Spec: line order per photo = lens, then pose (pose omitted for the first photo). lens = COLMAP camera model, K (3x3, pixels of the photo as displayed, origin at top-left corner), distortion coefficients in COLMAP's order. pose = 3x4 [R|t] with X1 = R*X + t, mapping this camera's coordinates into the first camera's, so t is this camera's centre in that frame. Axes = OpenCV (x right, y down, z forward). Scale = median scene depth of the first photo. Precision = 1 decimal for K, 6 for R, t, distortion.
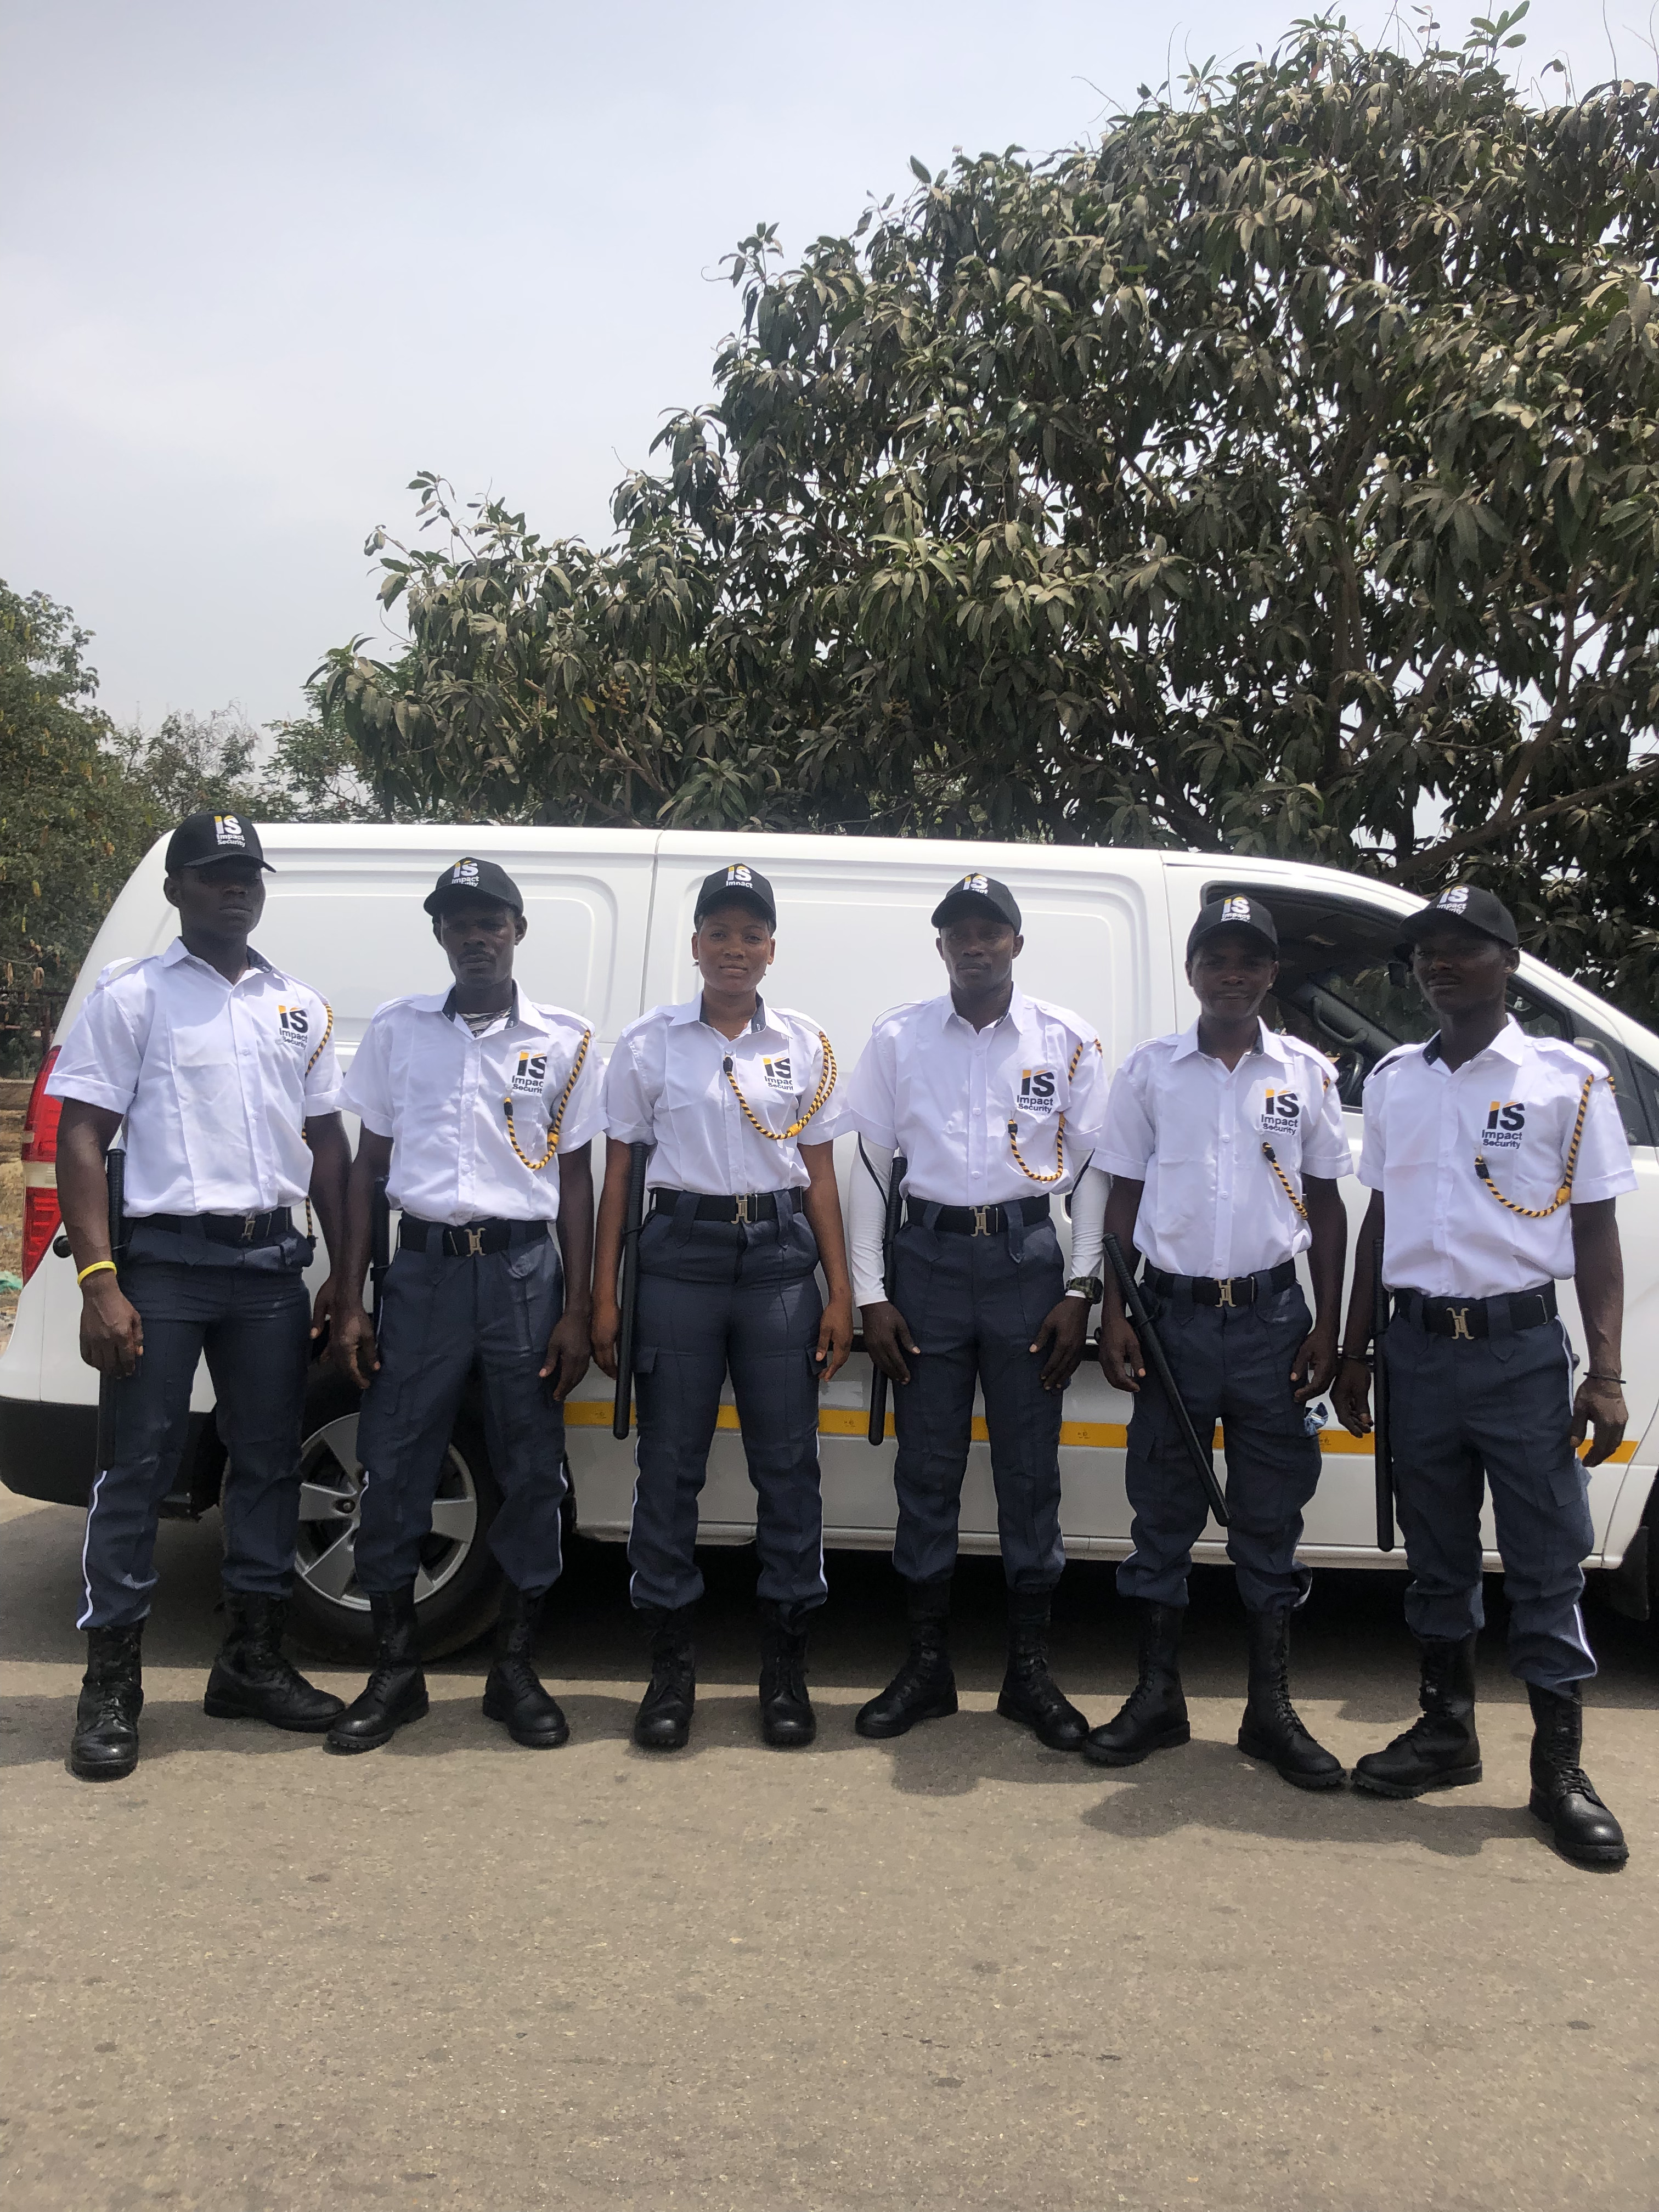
lens RADIAL K [[1800.1, 0, 837.2], [0, 1800.1, 1111.2], [0, 0, 1]] dist [0.008874, 0.010957]
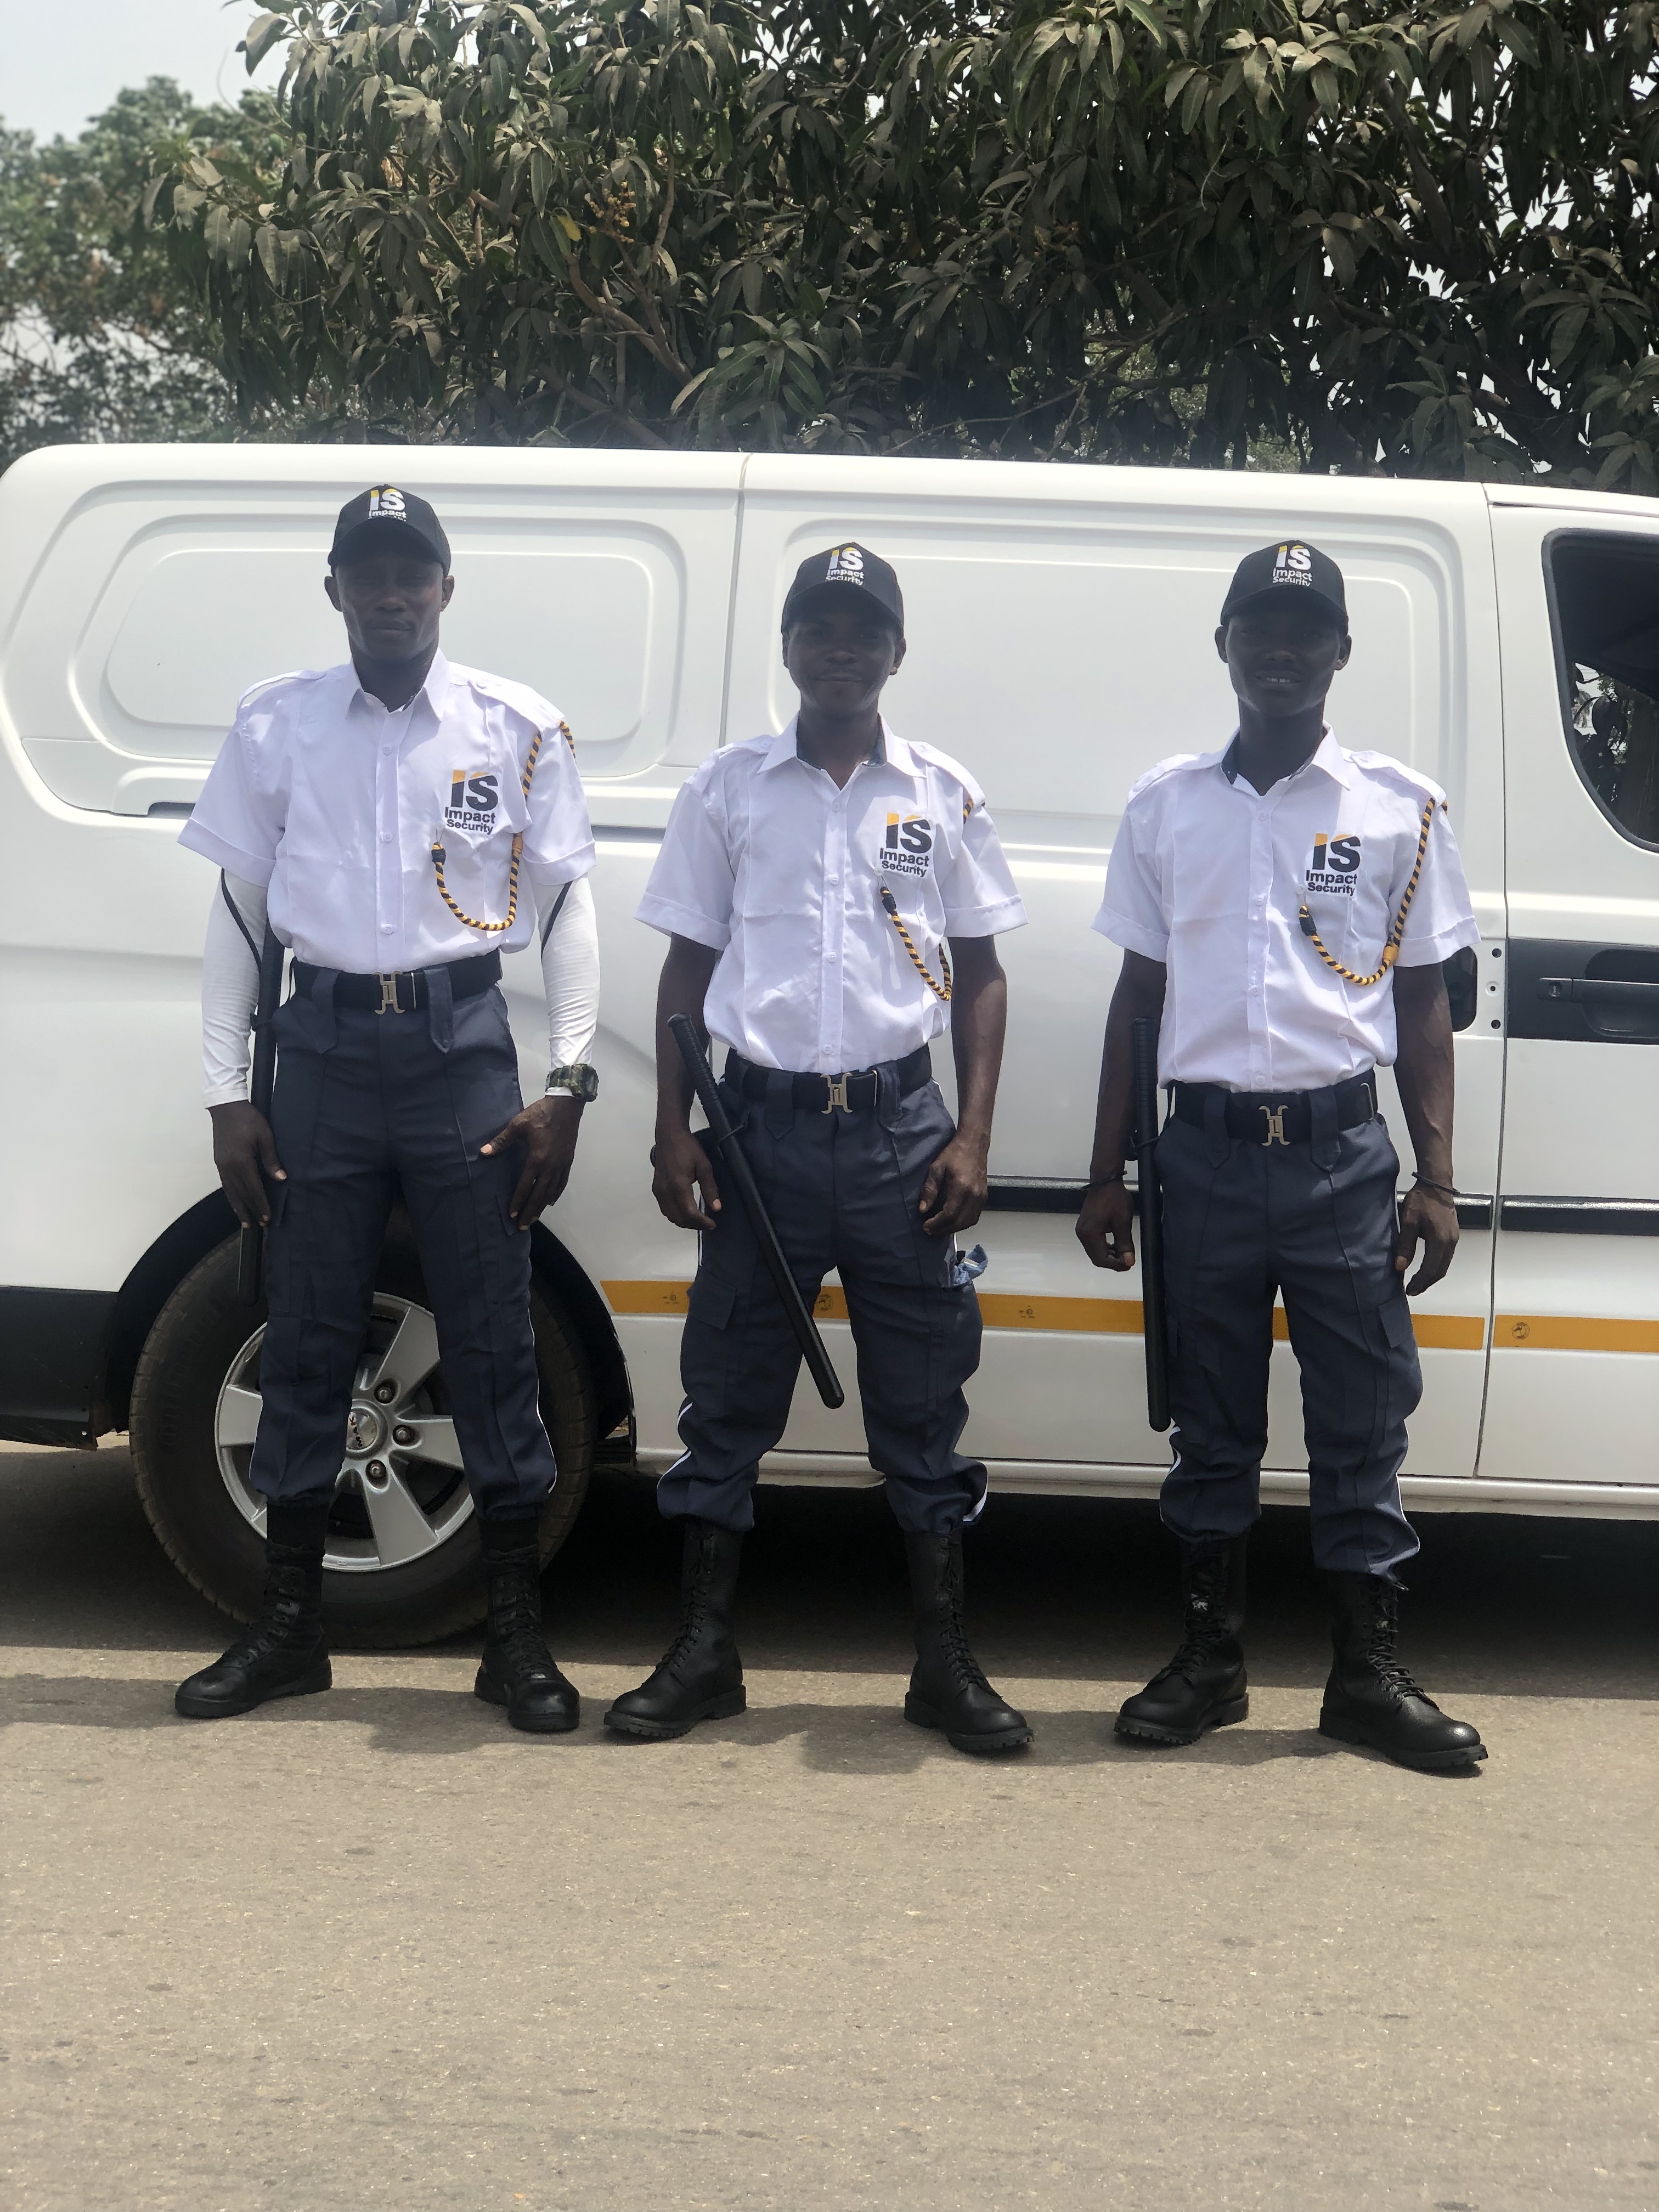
lens RADIAL K [[3331.4, 0, 826.7], [0, 3331.4, 1117.8], [0, 0, 1]] dist [0.210844, -0.957820]
pose [[0.999869, 0.003577, -0.015787, -0.055387], [-0.002696, 0.998454, 0.055524, 0.028280], [0.015961, -0.055474, 0.998333, -0.332213]]
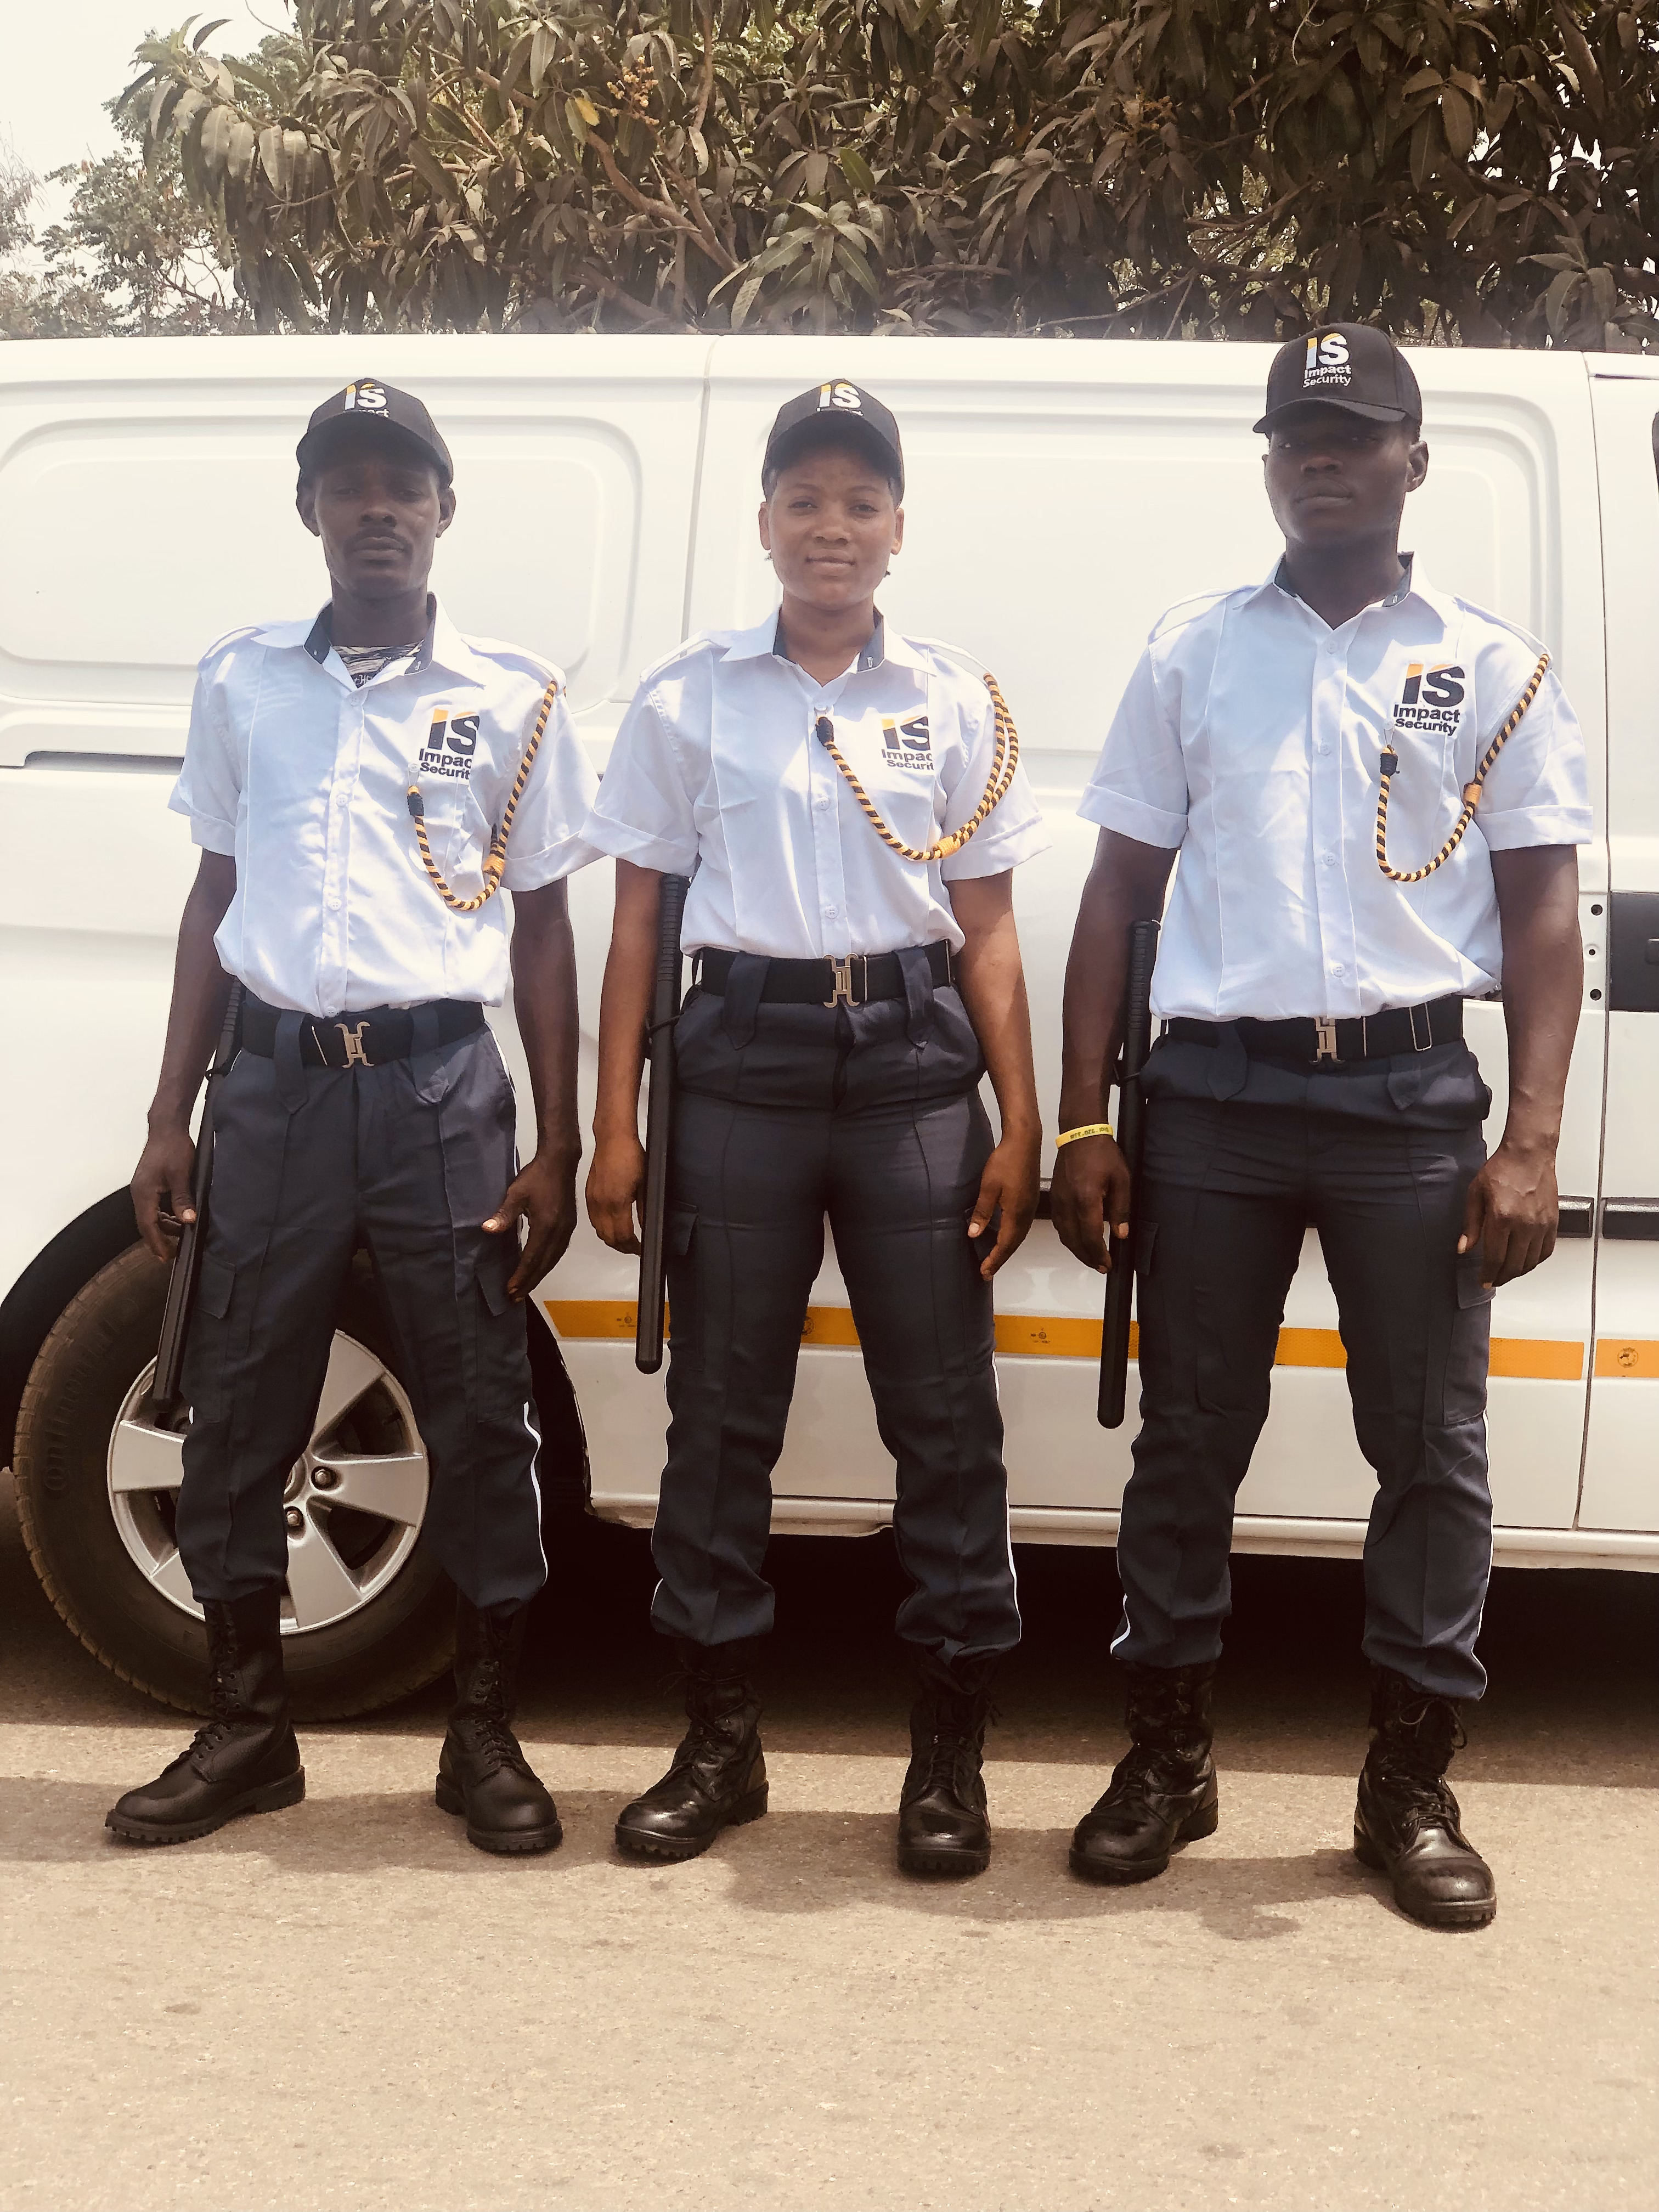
lens RADIAL K [[3297.6, 0, 834.7], [0, 3297.6, 1091.4], [0, 0, 1]] dist [0.191298, -0.860928]
pose [[0.996543, -0.004469, -0.082961, 0.034715], [0.010088, 0.997672, 0.067446, 0.019542], [0.082467, -0.068050, 0.994268, -0.107770]]
